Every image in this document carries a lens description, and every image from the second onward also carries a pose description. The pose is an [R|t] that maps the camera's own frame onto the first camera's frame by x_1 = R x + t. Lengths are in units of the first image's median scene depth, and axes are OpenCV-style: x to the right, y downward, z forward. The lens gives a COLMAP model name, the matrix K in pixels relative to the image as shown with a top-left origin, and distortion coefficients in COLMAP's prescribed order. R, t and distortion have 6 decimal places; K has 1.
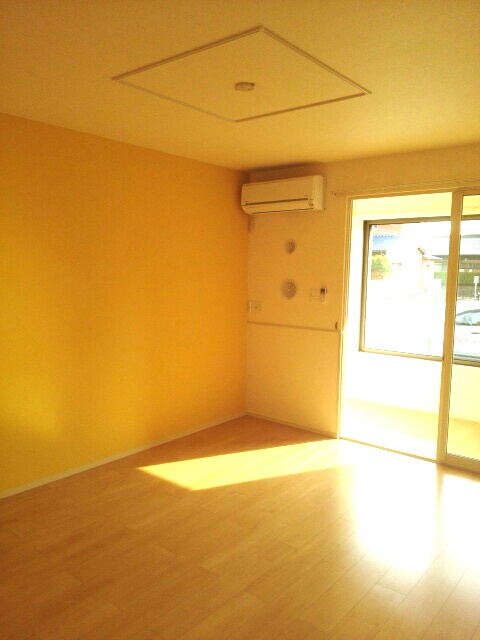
lens RADIAL K [[510.1, 0, 239.2], [0, 510.1, 320.3], [0, 0, 1]] dist [-0.049386, 0.001088]
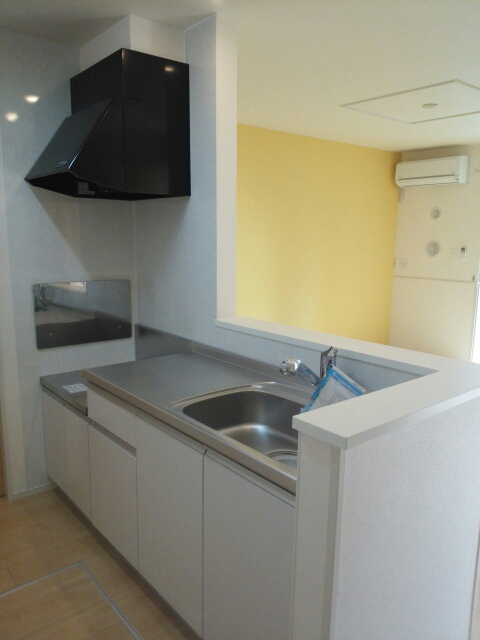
lens RADIAL K [[510.1, 0, 240.7], [0, 510.1, 320.2], [0, 0, 1]] dist [-0.049386, 0.001088]
pose [[0.981924, 0.016666, -0.188539, -0.128540], [-0.004004, 0.997722, 0.067340, 0.032480], [0.189232, -0.065368, 0.979754, -0.301842]]
